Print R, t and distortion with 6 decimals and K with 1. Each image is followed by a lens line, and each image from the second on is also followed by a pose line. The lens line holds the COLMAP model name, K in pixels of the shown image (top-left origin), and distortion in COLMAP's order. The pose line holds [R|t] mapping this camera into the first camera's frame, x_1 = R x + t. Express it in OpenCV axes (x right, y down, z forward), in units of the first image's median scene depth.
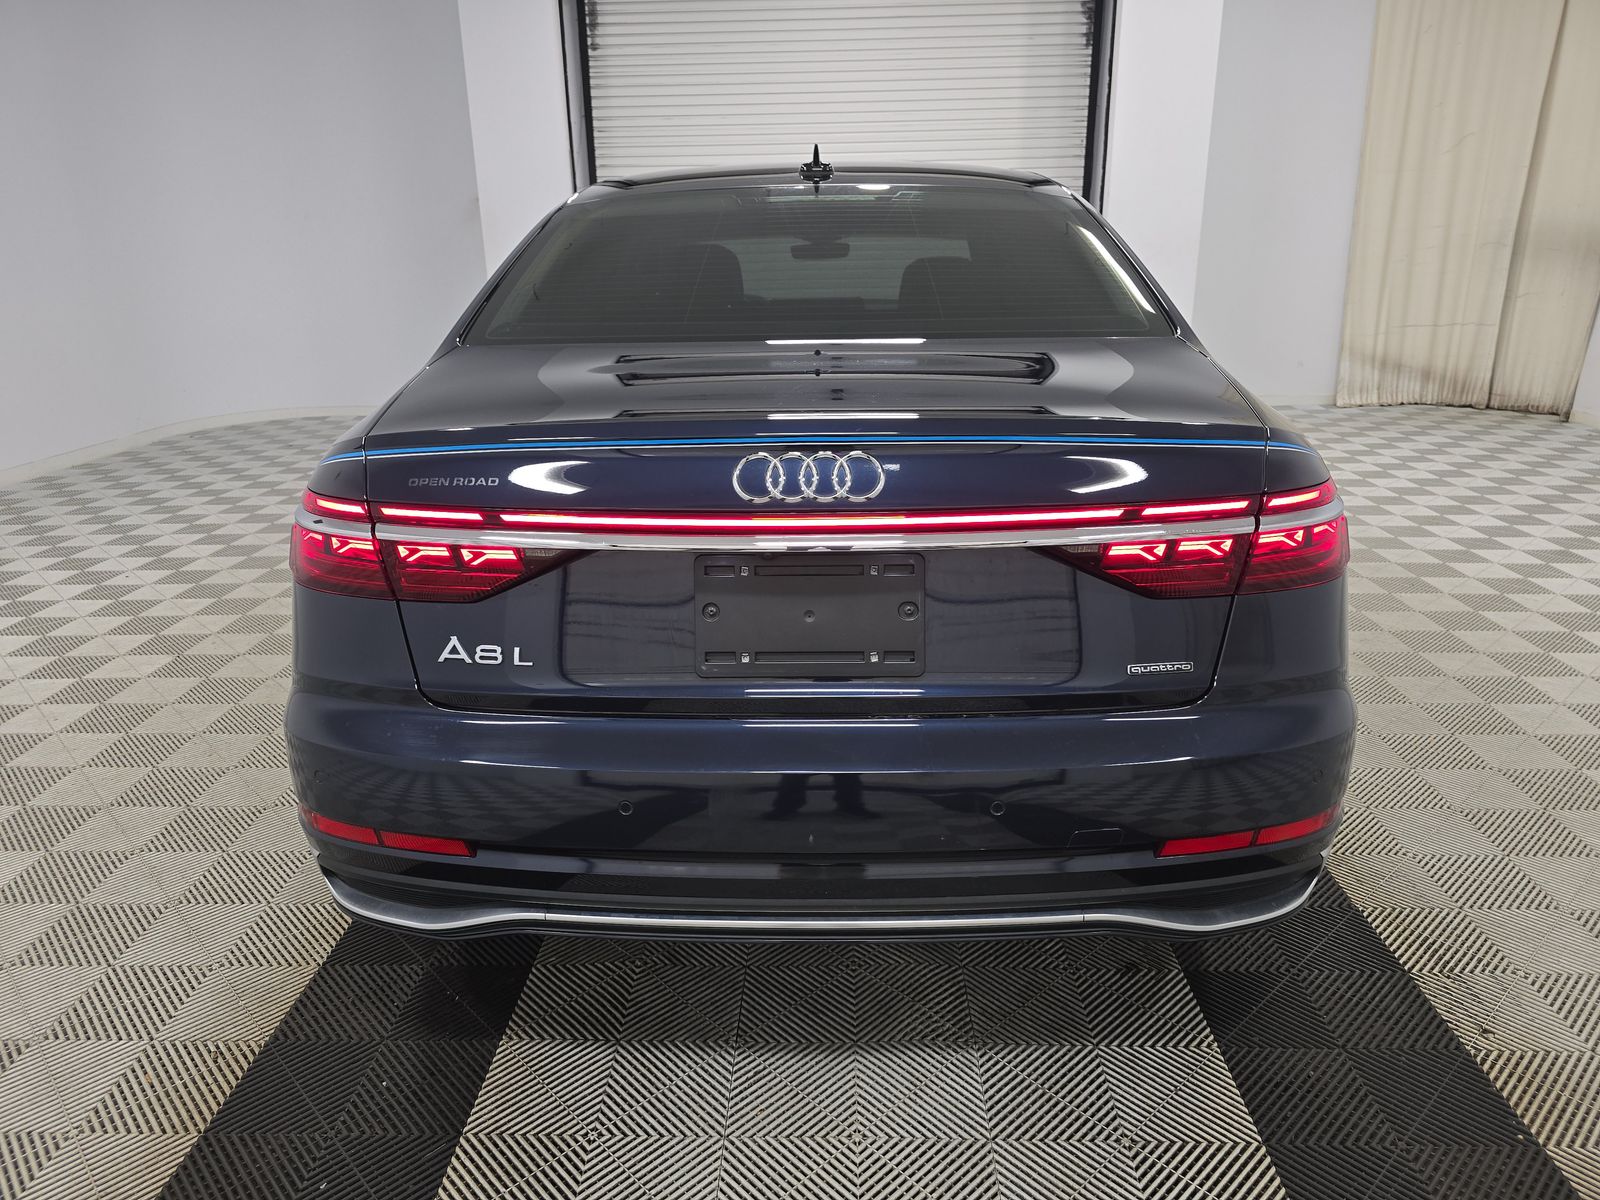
lens RADIAL K [[1084.3, 0, 800.0], [0, 1084.3, 600.0], [0, 0, 1]] dist [0.015185, -0.005758]
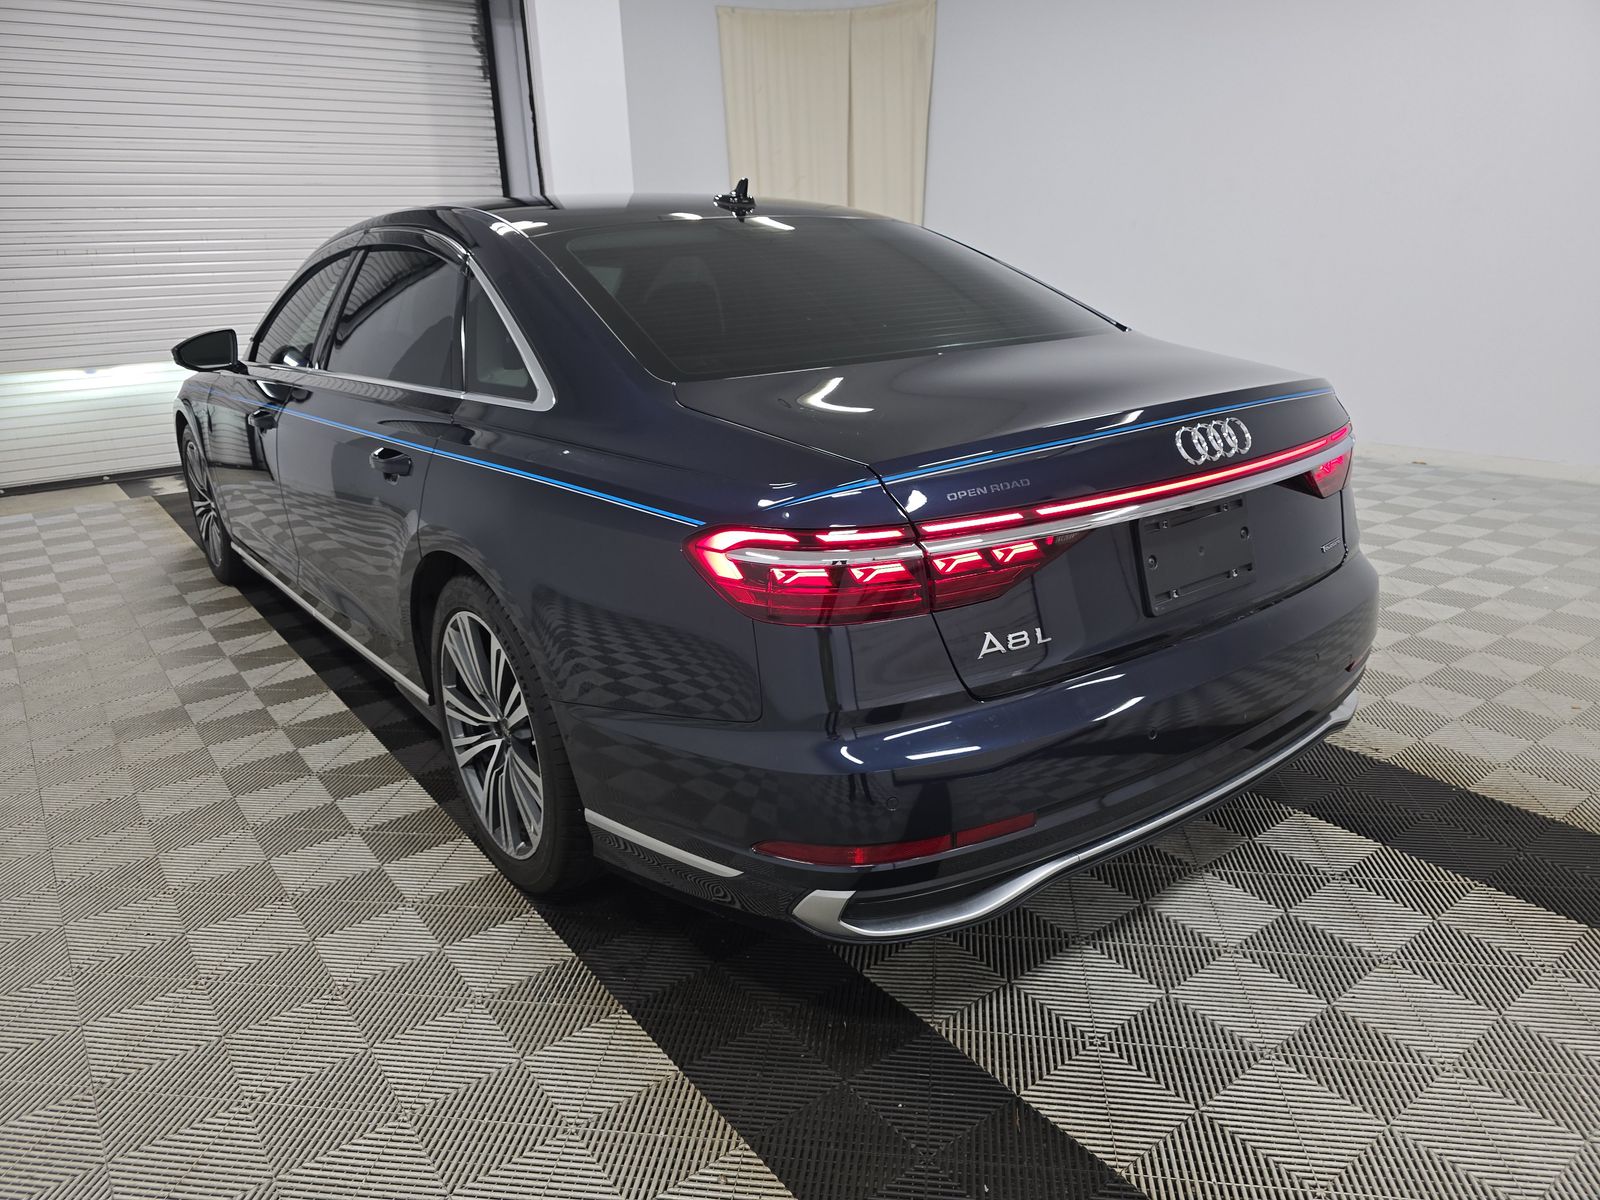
lens RADIAL K [[1084.3, 0, 800.0], [0, 1084.3, 600.0], [0, 0, 1]] dist [0.015185, -0.005758]
pose [[0.785633, -0.203639, 0.584219, -1.097370], [0.216436, 0.975075, 0.048825, -0.091814], [-0.579601, 0.088088, 0.810126, 0.230009]]
